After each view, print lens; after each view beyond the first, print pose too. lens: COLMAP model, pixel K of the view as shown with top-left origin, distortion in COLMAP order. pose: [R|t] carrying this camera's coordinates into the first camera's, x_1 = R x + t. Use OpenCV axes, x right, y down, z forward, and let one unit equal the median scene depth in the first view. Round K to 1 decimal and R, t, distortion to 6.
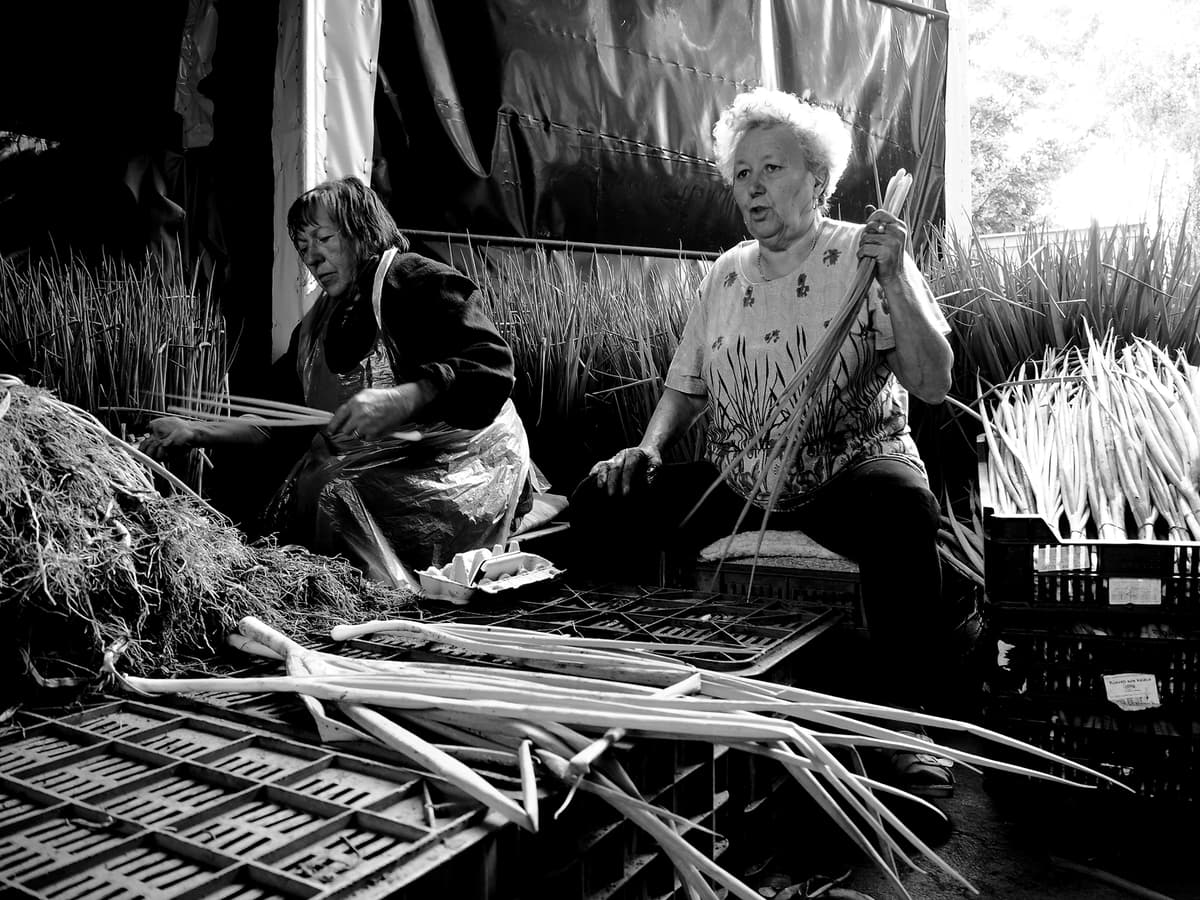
lens RADIAL K [[1192.8, 0, 600.0], [0, 1192.8, 450.0], [0, 0, 1]] dist [-0.016211, 0.001992]
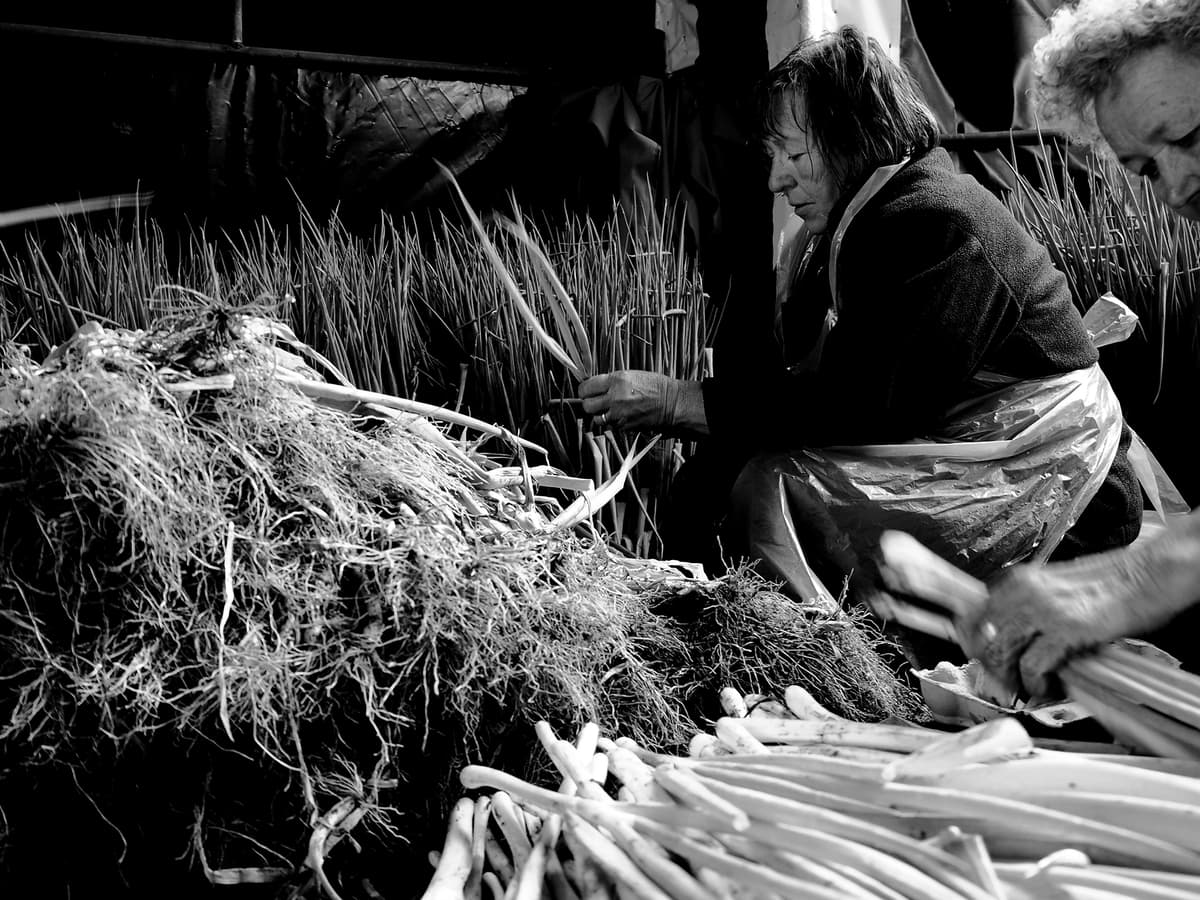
lens RADIAL K [[1192.8, 0, 600.0], [0, 1192.8, 450.0], [0, 0, 1]] dist [-0.016211, 0.001992]
pose [[0.875626, -0.017025, -0.482691, -0.006726], [0.024114, 0.999673, 0.008484, -0.007958], [0.482388, -0.019069, 0.875750, 0.306682]]
